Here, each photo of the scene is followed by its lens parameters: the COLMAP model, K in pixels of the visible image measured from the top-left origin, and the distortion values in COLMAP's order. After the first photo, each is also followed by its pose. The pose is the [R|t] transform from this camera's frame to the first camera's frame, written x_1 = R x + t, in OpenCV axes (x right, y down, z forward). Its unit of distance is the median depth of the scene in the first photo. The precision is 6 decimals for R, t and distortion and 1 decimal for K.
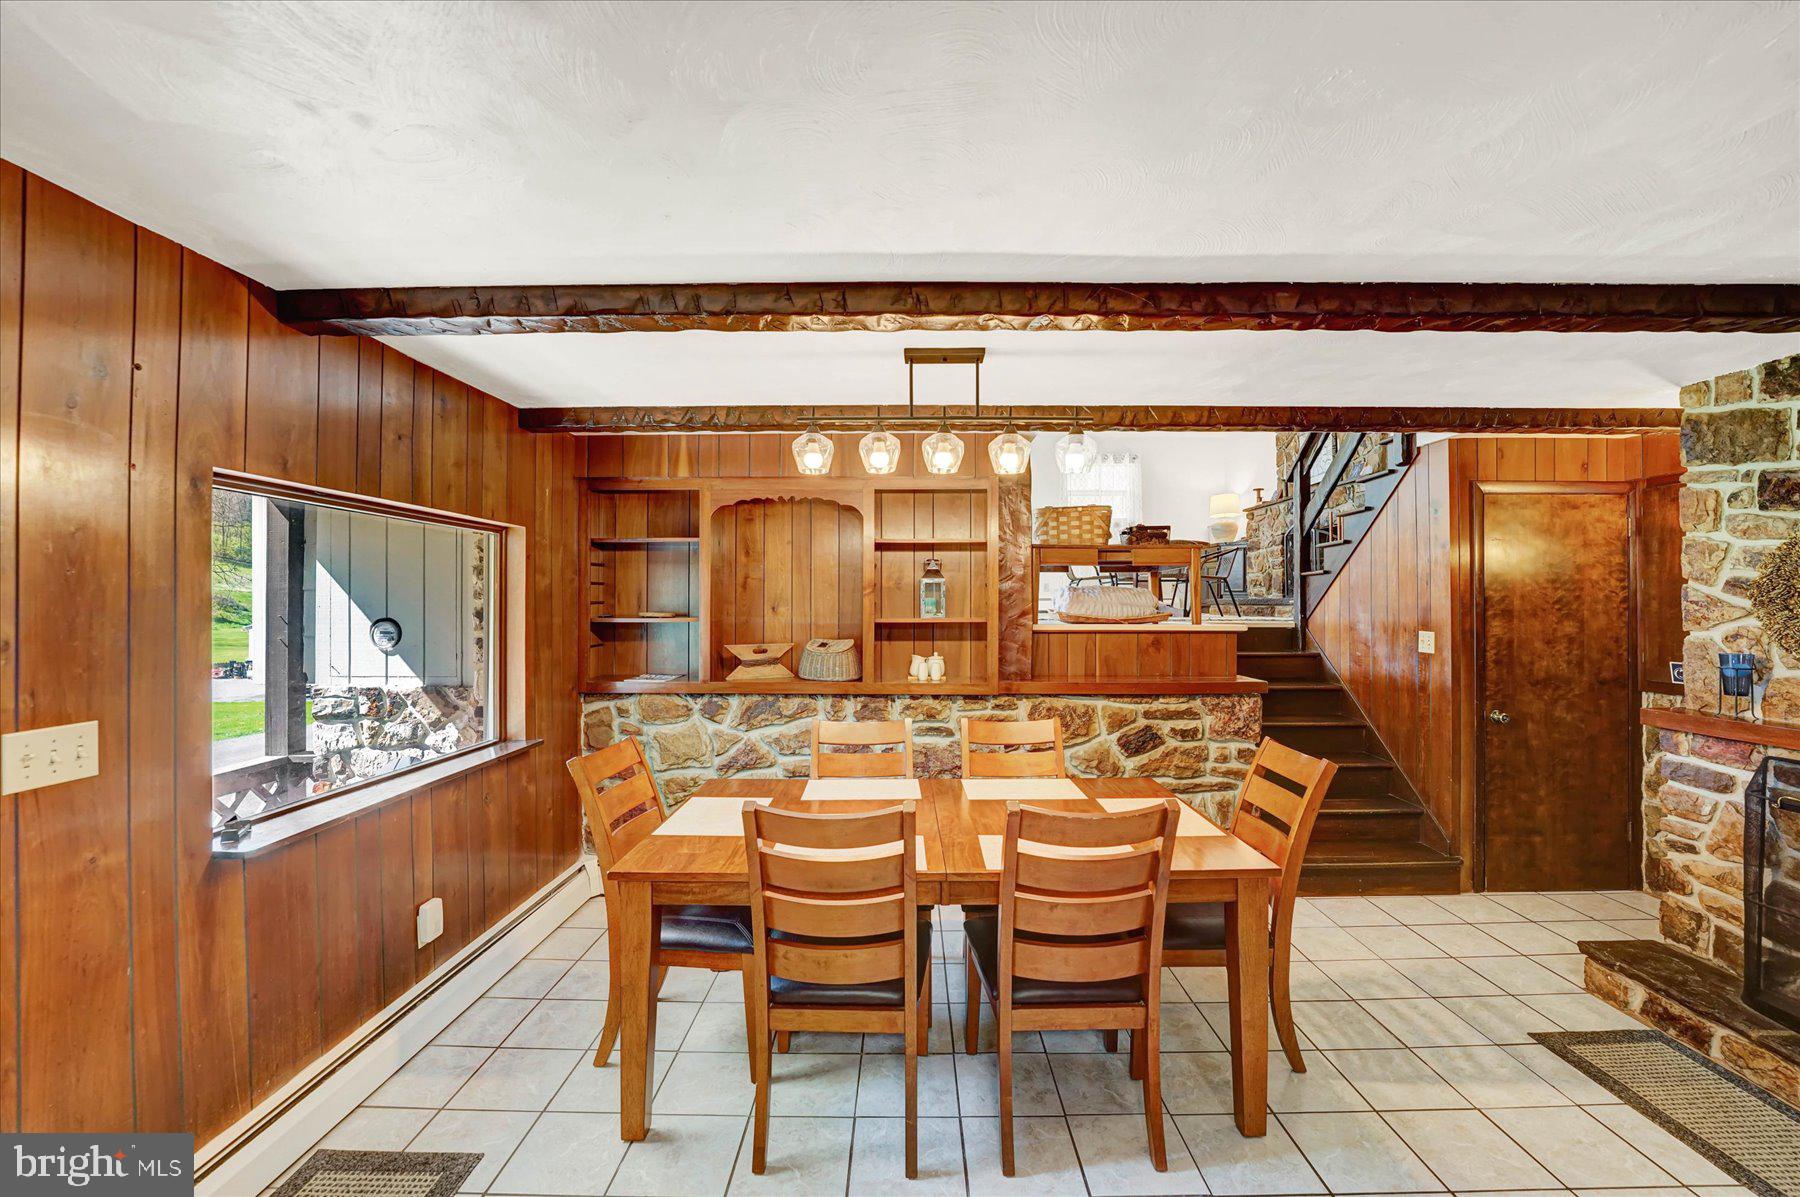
lens RADIAL K [[740.4, 0, 914.2], [0, 740.4, 593.0], [0, 0, 1]] dist [-0.026677, 0.001219]
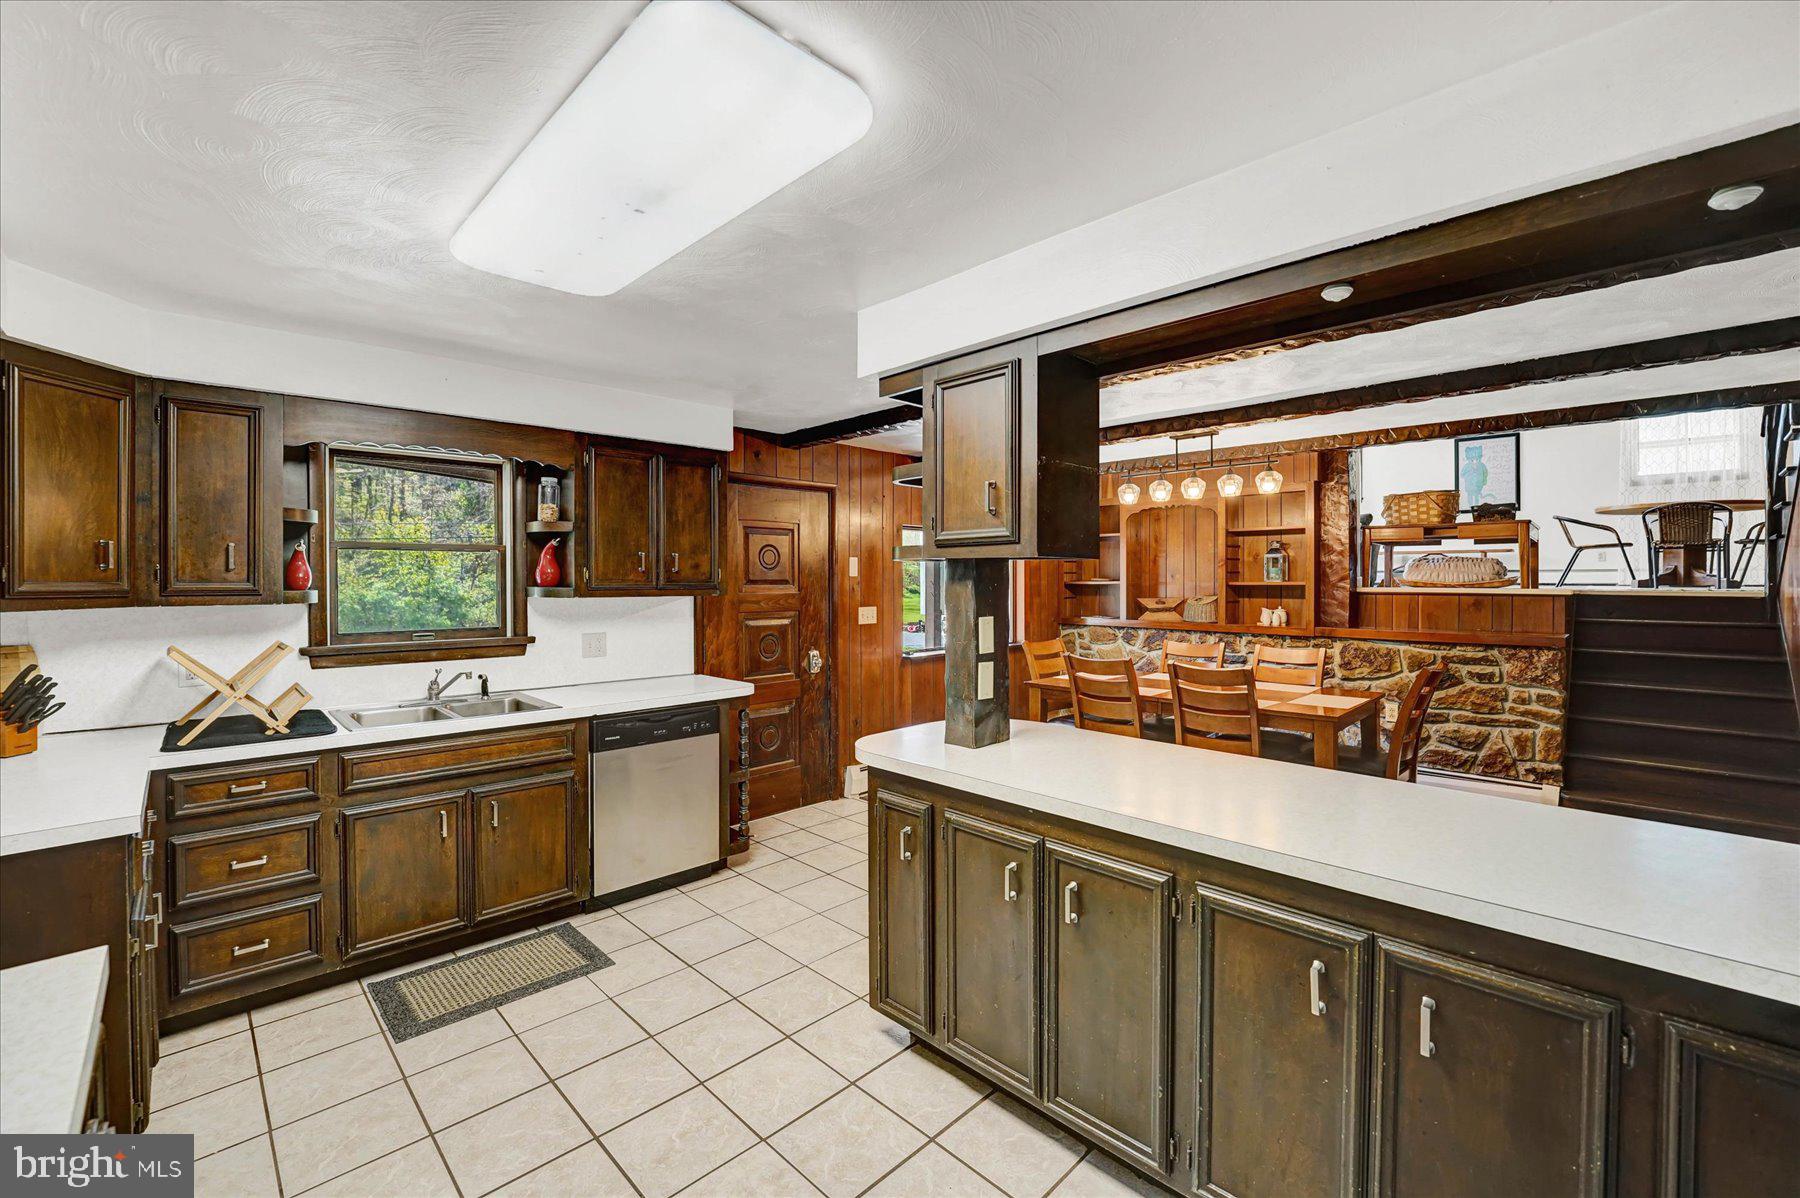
lens RADIAL K [[740.4, 0, 916.8], [0, 740.4, 582.0], [0, 0, 1]] dist [-0.026677, 0.001219]
pose [[0.727738, 0.003114, -0.685848, 0.512744], [0.009762, 0.999841, 0.014898, 0.006332], [0.685785, -0.017537, 0.727593, -0.519987]]
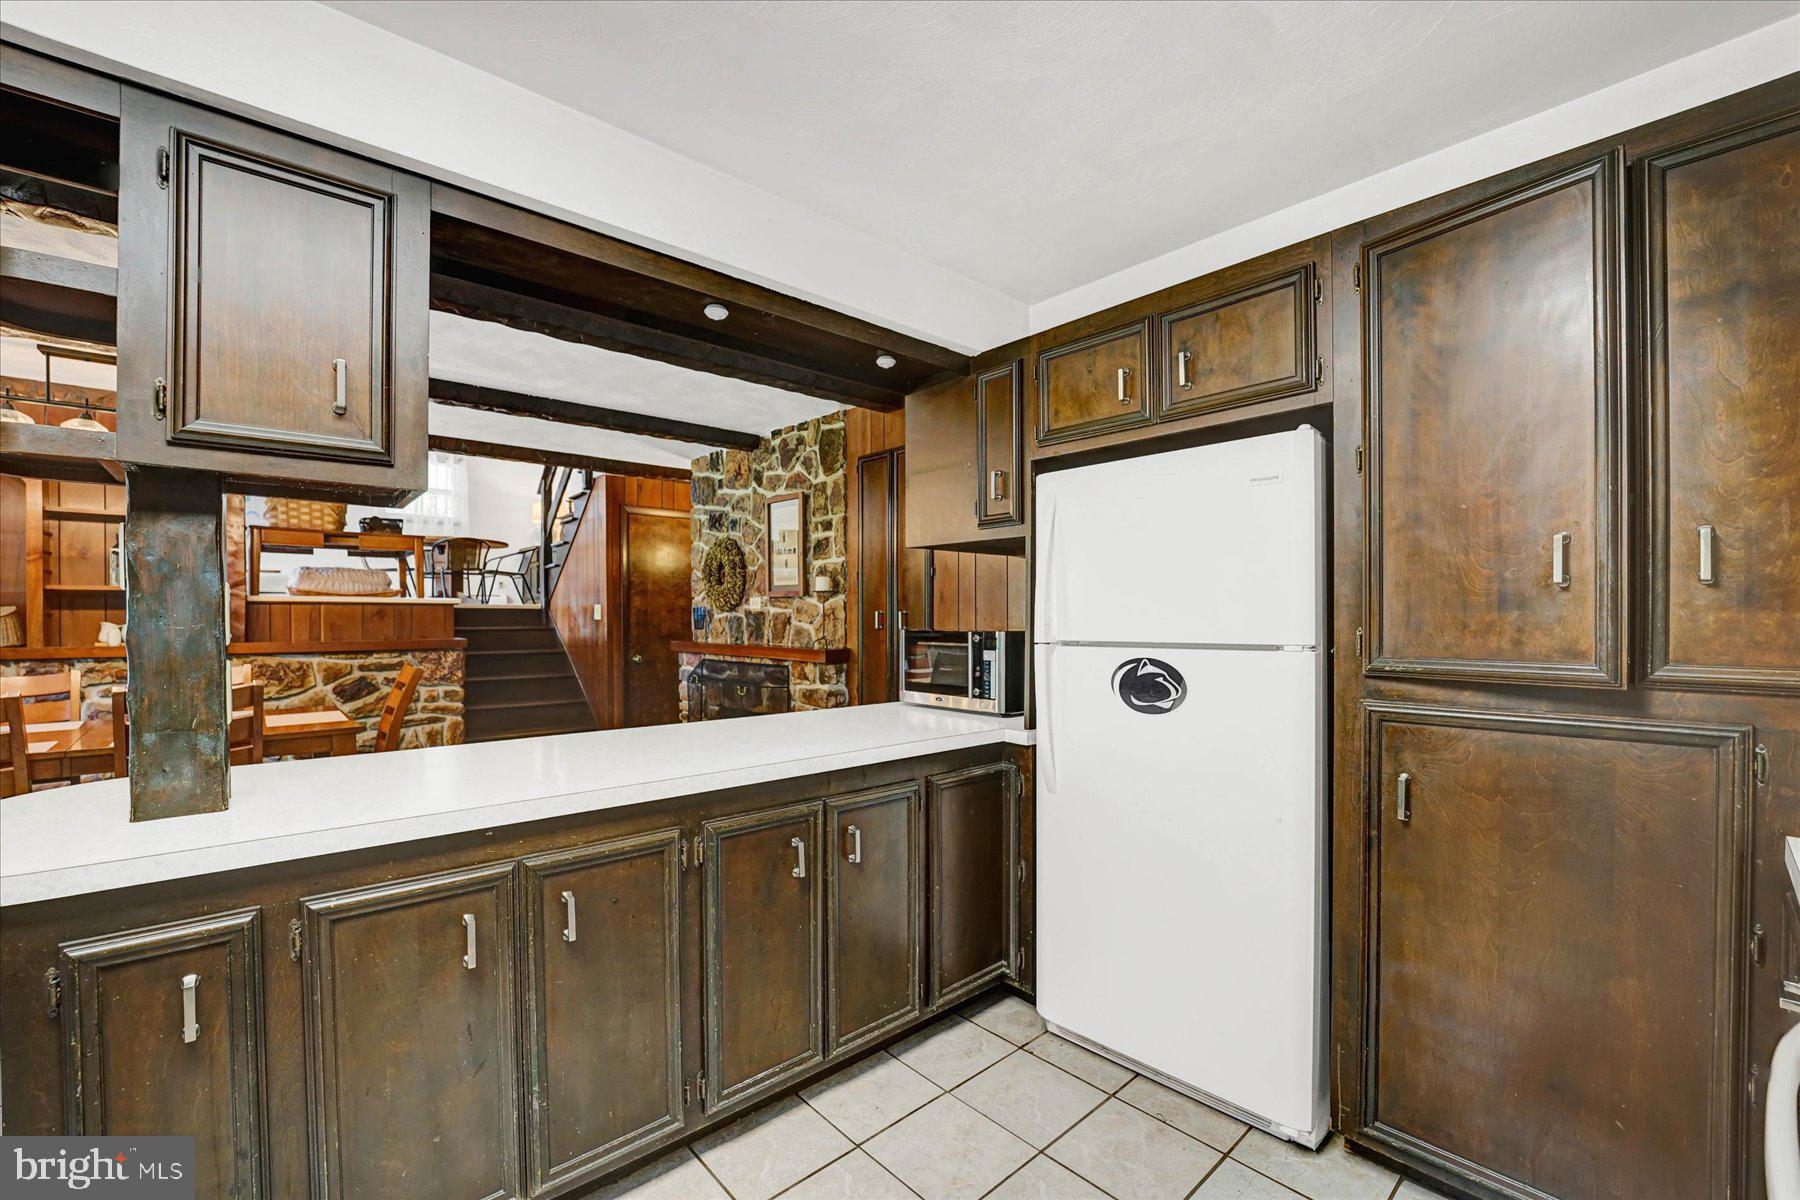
lens RADIAL K [[740.4, 0, 887.5], [0, 740.4, 624.1], [0, 0, 1]] dist [-0.026677, 0.001219]
pose [[0.744467, -0.007841, 0.667613, 0.153358], [-0.011143, 0.999646, 0.024167, 0.051188], [-0.667566, -0.025431, 0.744116, -0.509472]]
